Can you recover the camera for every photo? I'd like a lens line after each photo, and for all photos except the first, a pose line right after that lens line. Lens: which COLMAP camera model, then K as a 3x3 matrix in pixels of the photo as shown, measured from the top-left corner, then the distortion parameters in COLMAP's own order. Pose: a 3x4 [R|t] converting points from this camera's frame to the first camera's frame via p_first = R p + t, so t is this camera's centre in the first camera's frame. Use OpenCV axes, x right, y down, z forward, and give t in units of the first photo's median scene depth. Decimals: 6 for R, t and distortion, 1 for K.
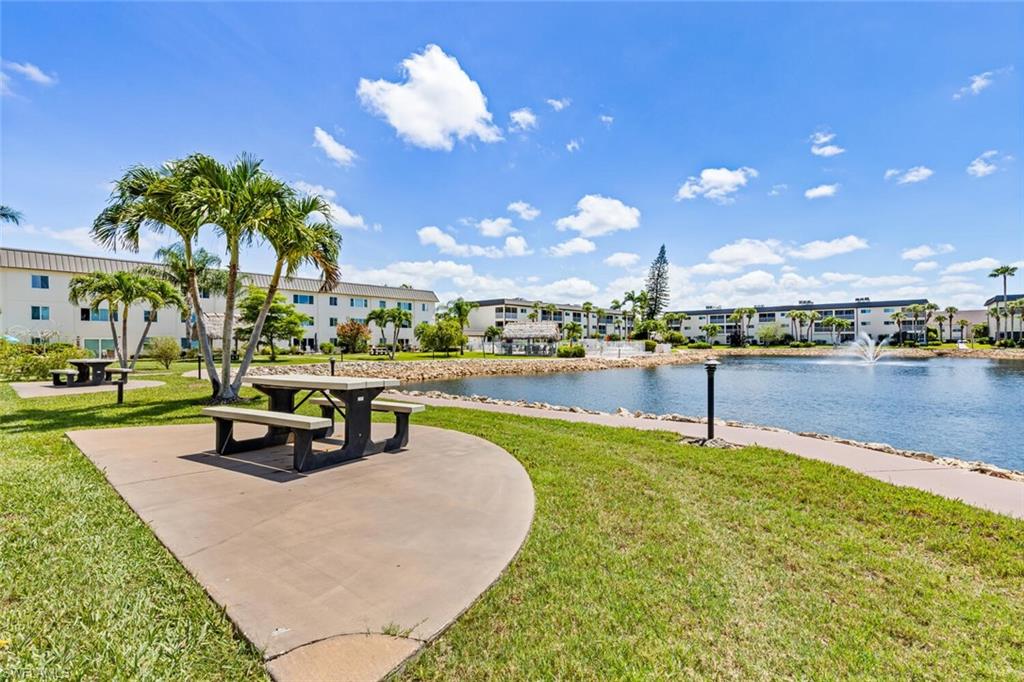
lens RADIAL K [[469.5, 0, 513.4], [0, 469.5, 342.1], [0, 0, 1]] dist [0.010143, -0.003017]
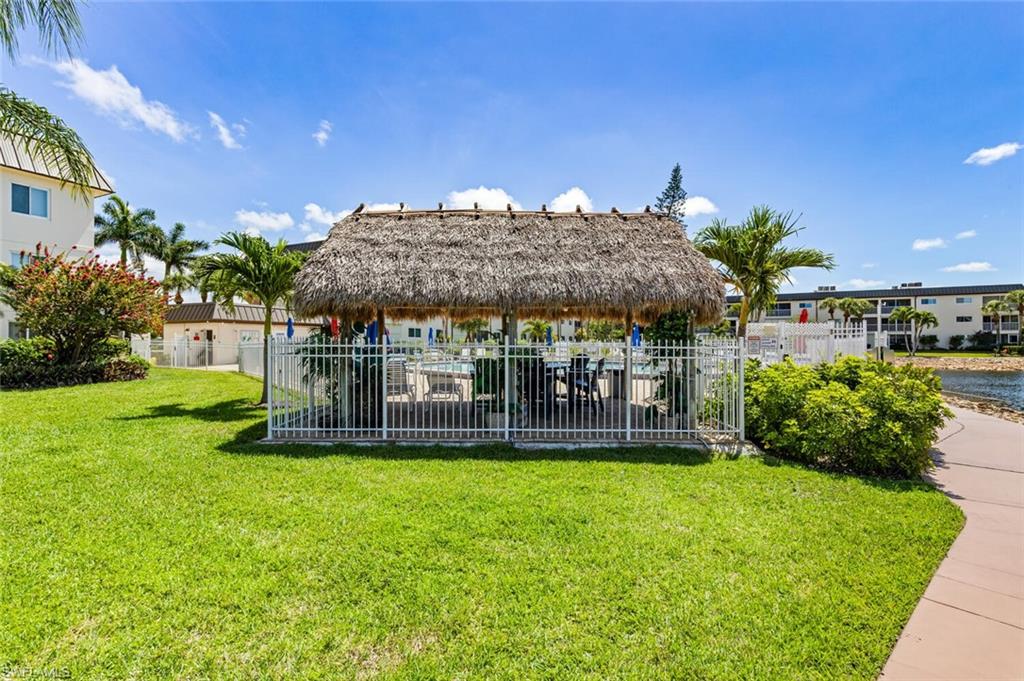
lens RADIAL K [[469.5, 0, 513.3], [0, 469.5, 343.2], [0, 0, 1]] dist [0.010143, -0.003017]
pose [[0.964160, 0.008102, 0.265198, -0.001276], [-0.006884, 0.999961, -0.005525, 0.002156], [-0.265233, 0.003502, 0.964178, 0.527337]]
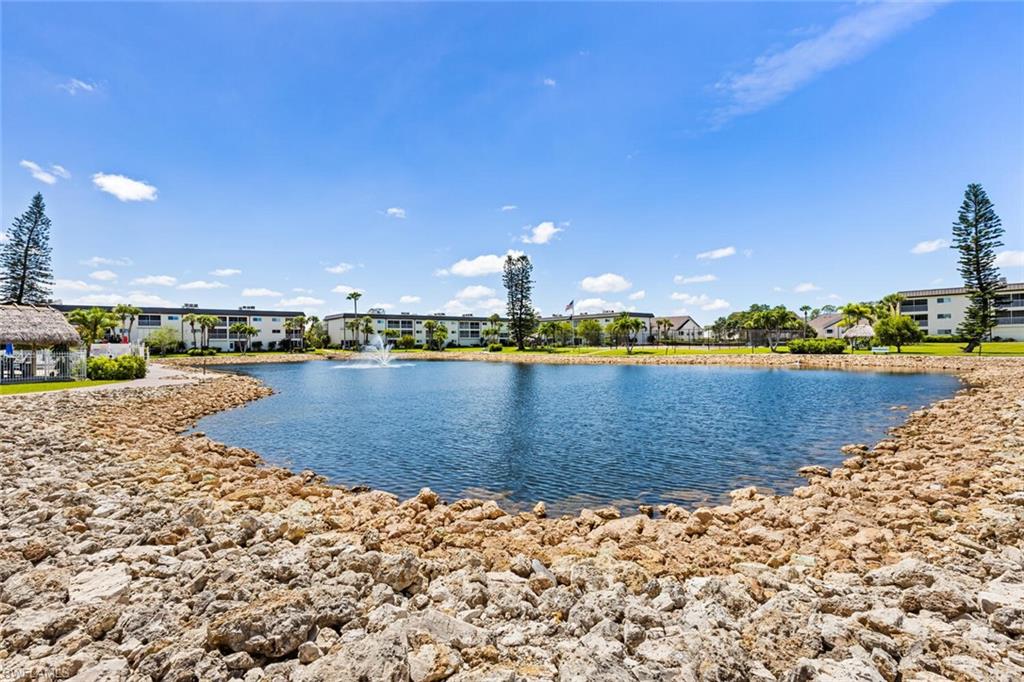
lens RADIAL K [[469.5, 0, 517.5], [0, 469.5, 344.9], [0, 0, 1]] dist [0.010143, -0.003017]
pose [[0.160616, 0.001189, 0.987016, -0.194776], [0.011871, 0.999925, -0.003136, 0.001067], [-0.986946, 0.012220, 0.160590, 0.275312]]
